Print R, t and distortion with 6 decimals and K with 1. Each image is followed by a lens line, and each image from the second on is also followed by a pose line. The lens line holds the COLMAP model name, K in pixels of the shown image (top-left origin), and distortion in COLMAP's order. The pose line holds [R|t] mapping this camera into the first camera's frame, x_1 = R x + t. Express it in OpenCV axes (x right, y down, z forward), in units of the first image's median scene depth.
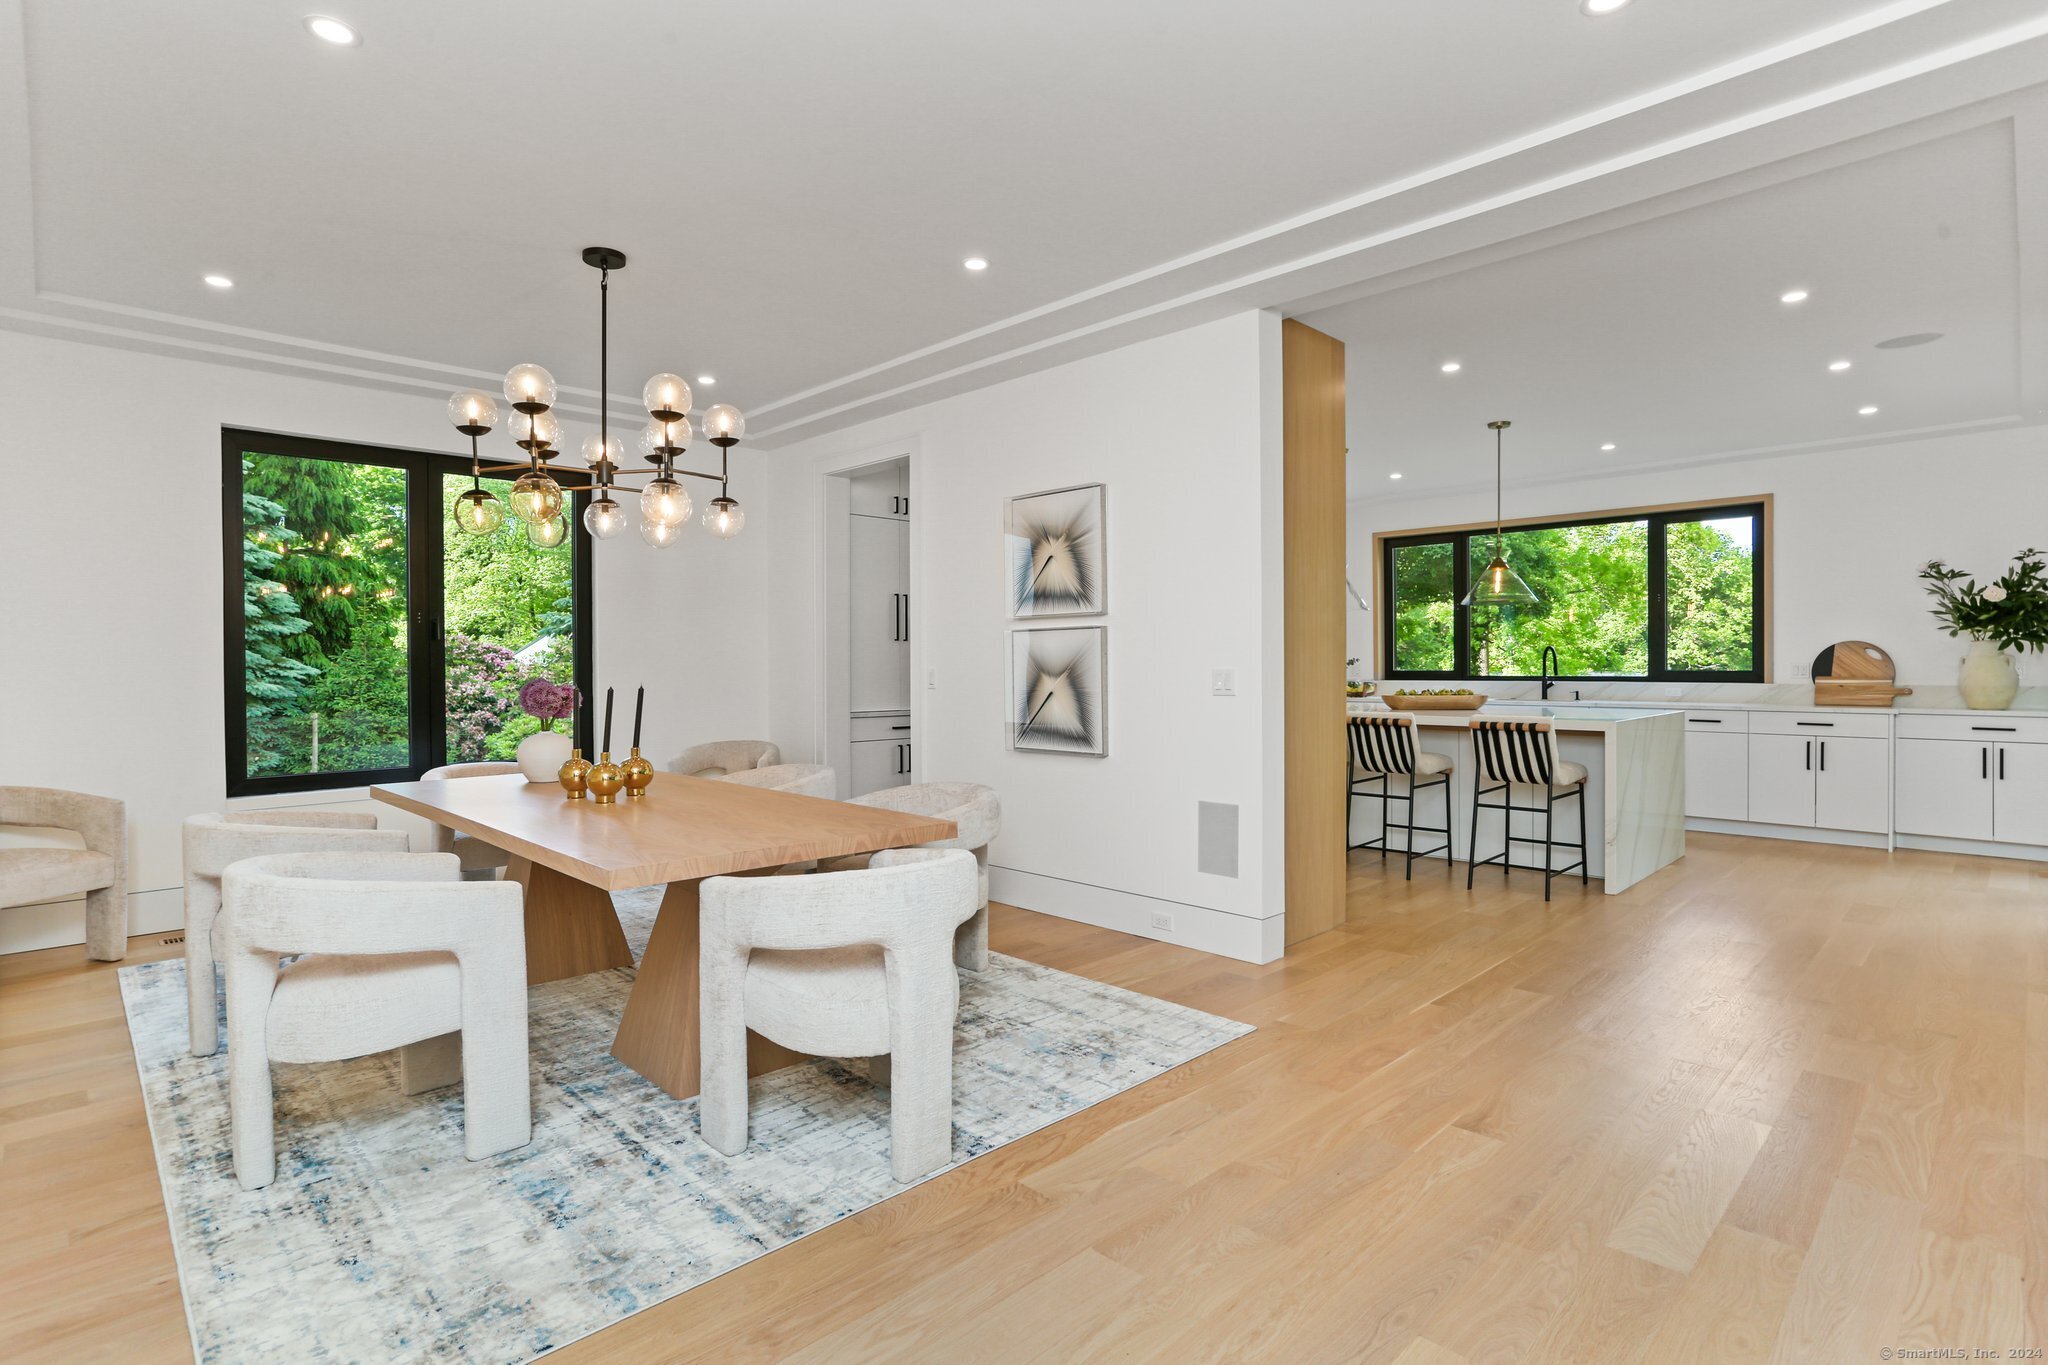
lens RADIAL K [[1002.7, 0, 1025.2], [0, 1002.7, 678.4], [0, 0, 1]] dist [-0.002878, 0.001411]
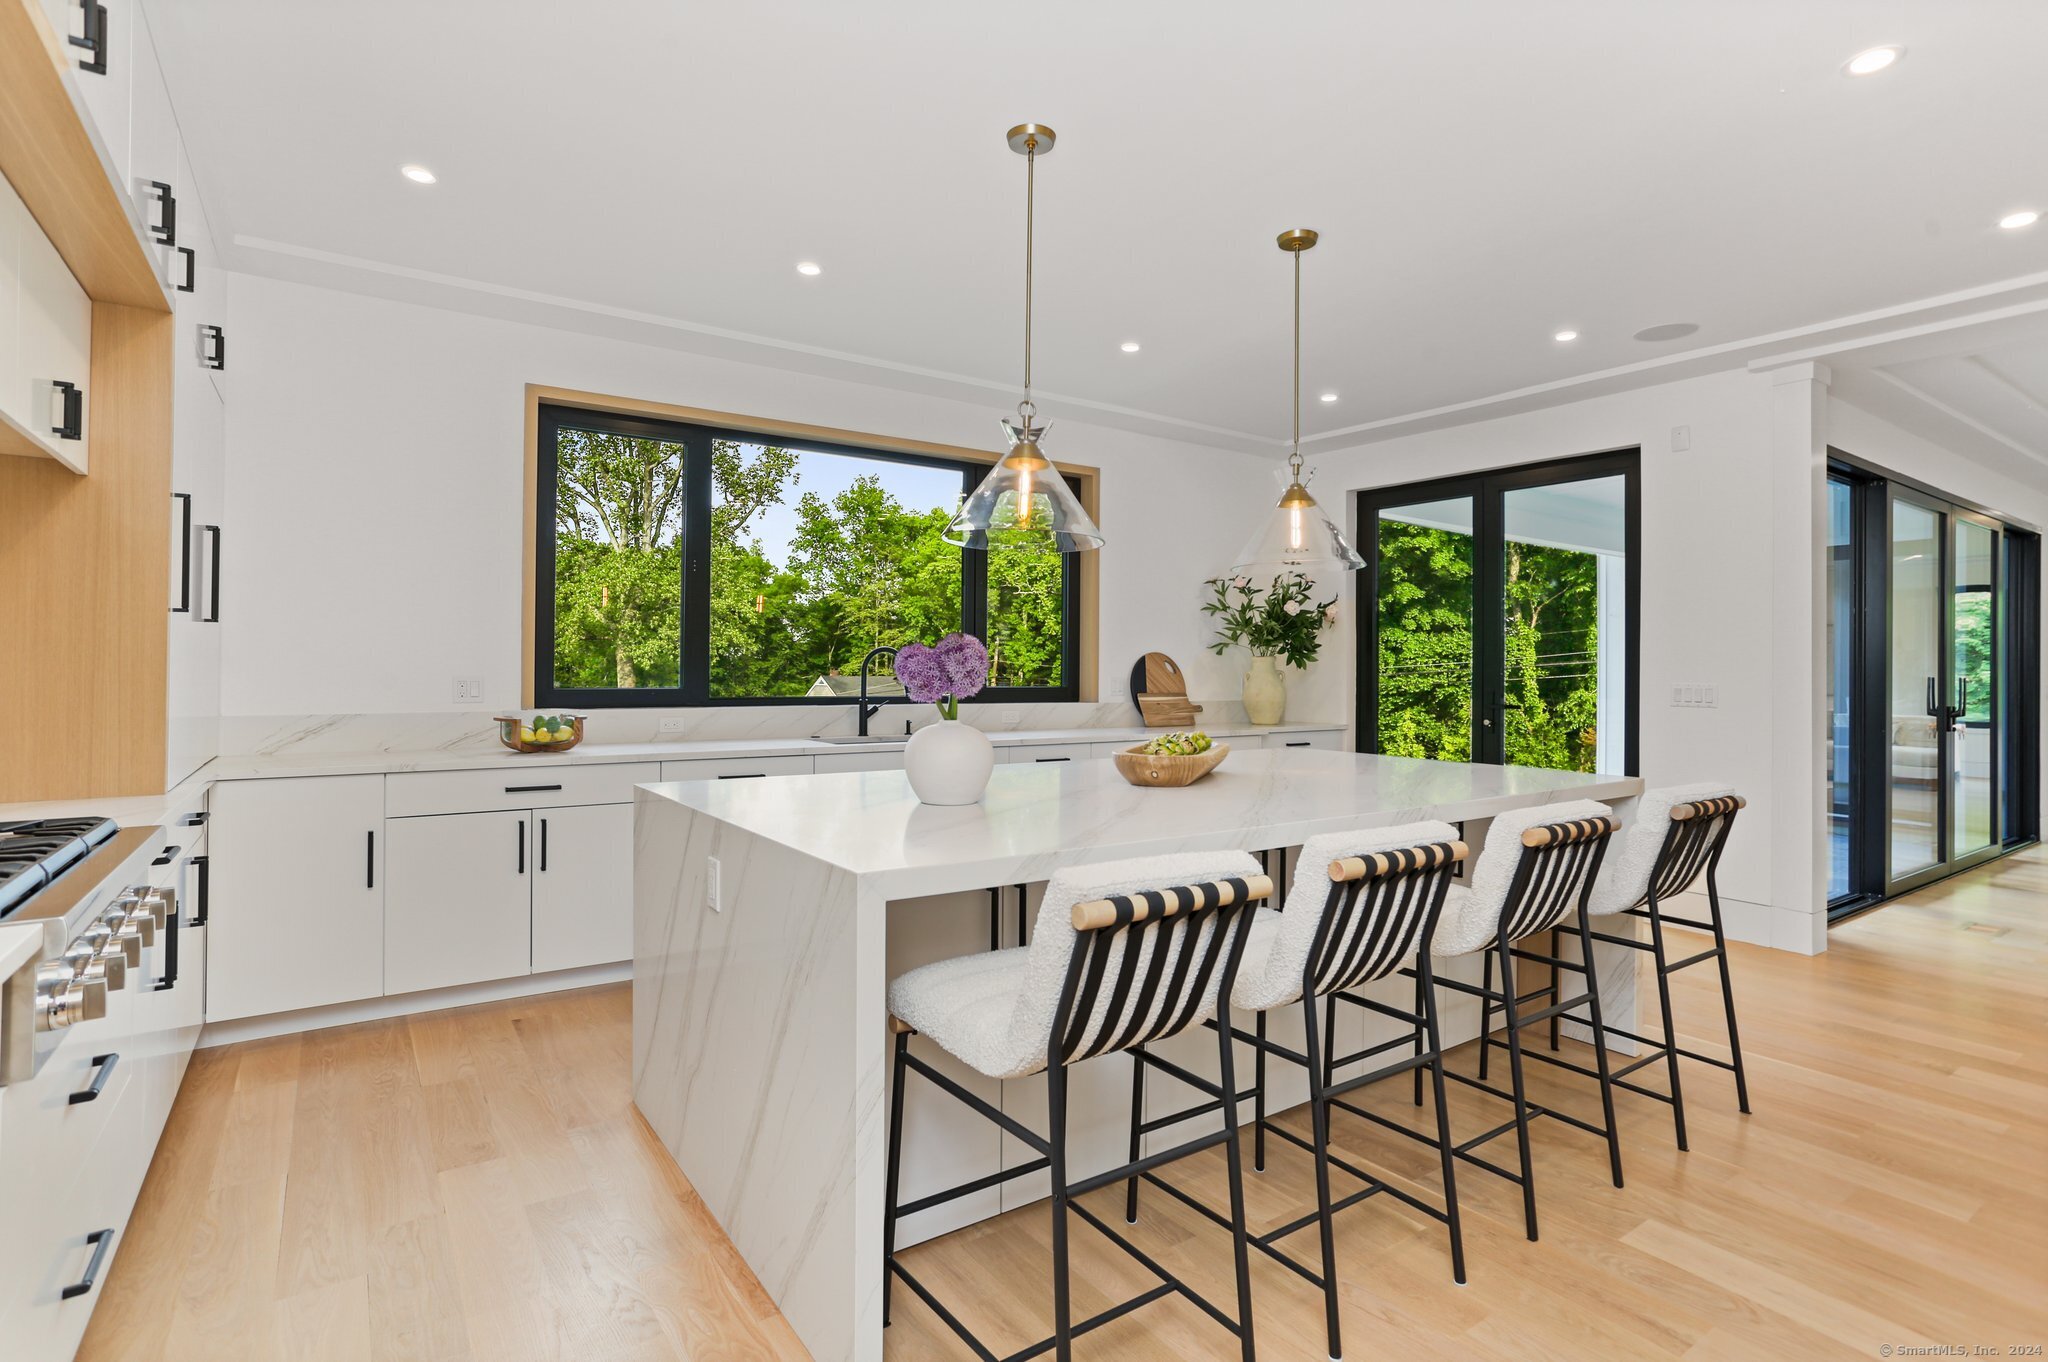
lens RADIAL K [[1002.7, 0, 1026.8], [0, 1002.7, 667.5], [0, 0, 1]] dist [-0.002878, 0.001411]
pose [[0.170161, 0.002633, 0.985413, -0.063978], [0.001107, 0.999995, -0.002863, -0.020224], [-0.985416, 0.001578, 0.170157, 0.904796]]
